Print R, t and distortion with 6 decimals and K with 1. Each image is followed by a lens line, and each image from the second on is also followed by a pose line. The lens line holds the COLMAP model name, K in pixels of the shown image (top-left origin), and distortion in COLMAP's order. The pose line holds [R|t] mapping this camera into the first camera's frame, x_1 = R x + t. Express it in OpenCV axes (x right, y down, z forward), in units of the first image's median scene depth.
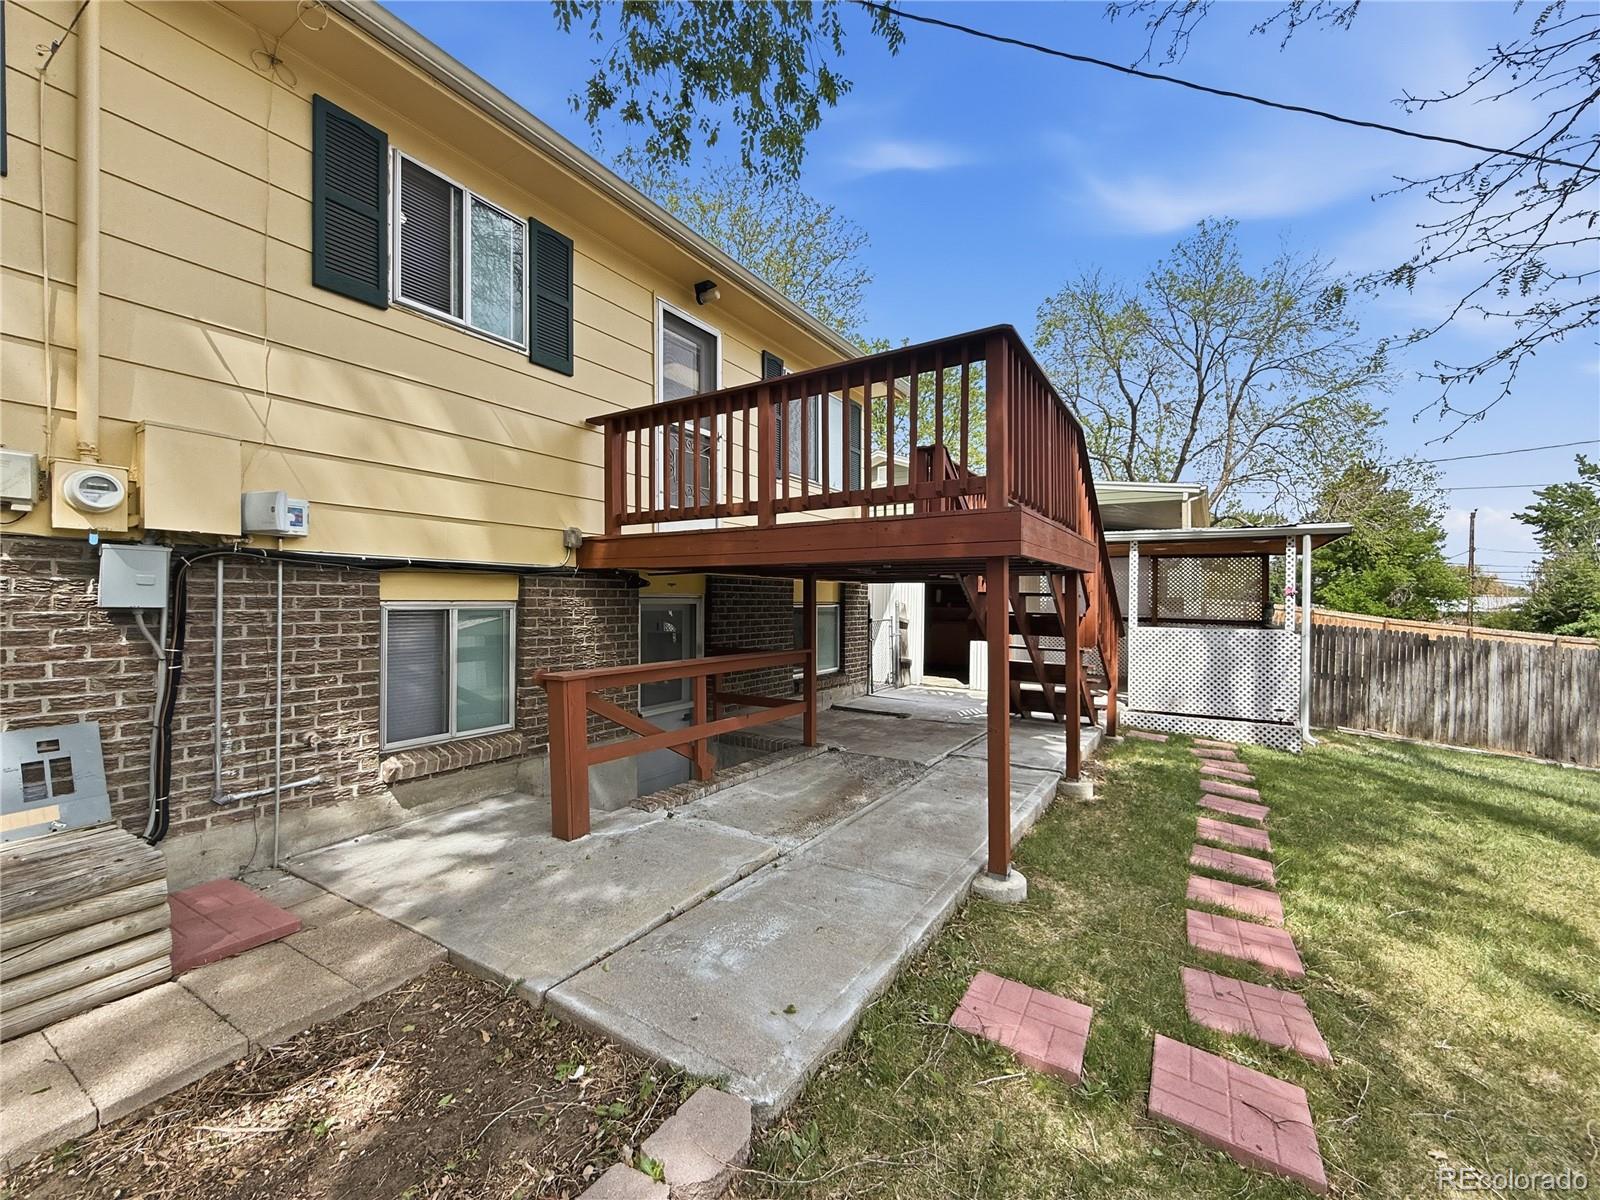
lens RADIAL K [[644.1, 0, 793.5], [0, 644.1, 596.5], [0, 0, 1]] dist [0.001052, -0.000212]
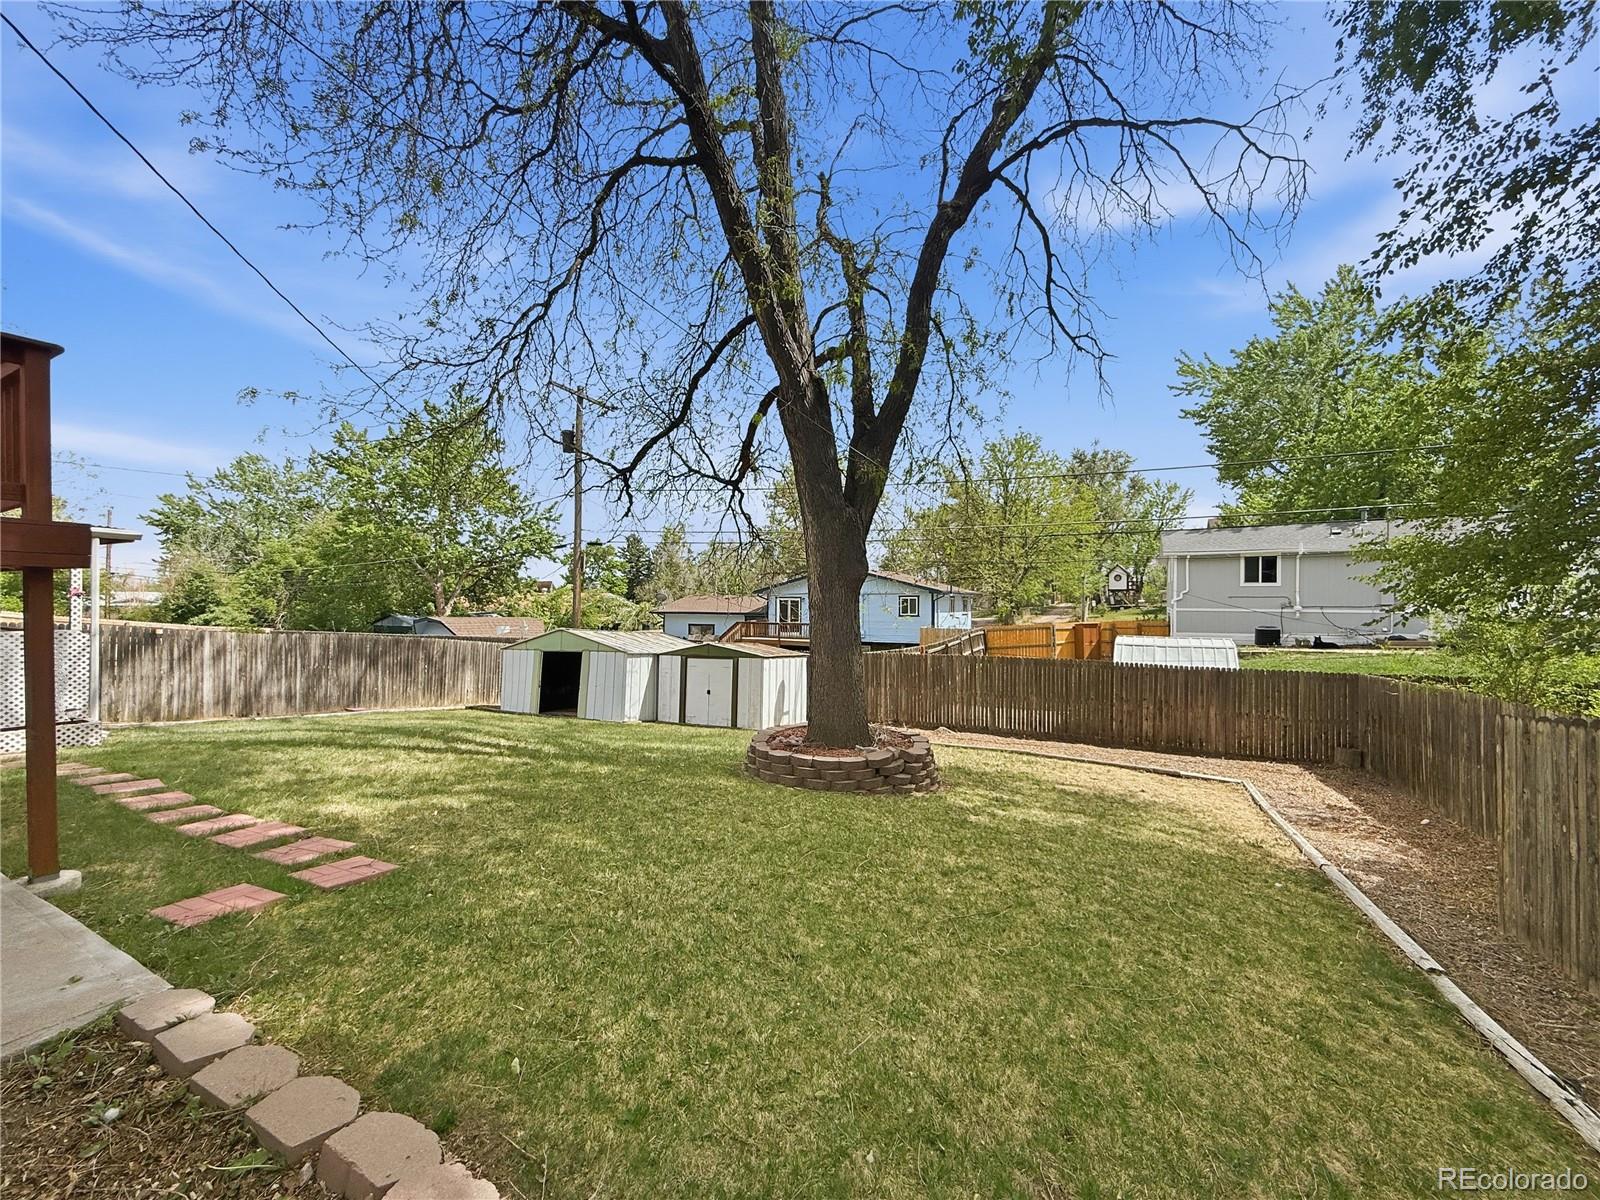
lens RADIAL K [[652.9, 0, 797.3], [0, 652.9, 604.9], [0, 0, 1]] dist [-0.000599, -0.000191]
pose [[-0.080382, -0.012387, 0.996687, -0.269383], [-0.010270, 0.999880, 0.011599, -0.008026], [-0.996711, -0.009304, -0.080499, -0.033760]]
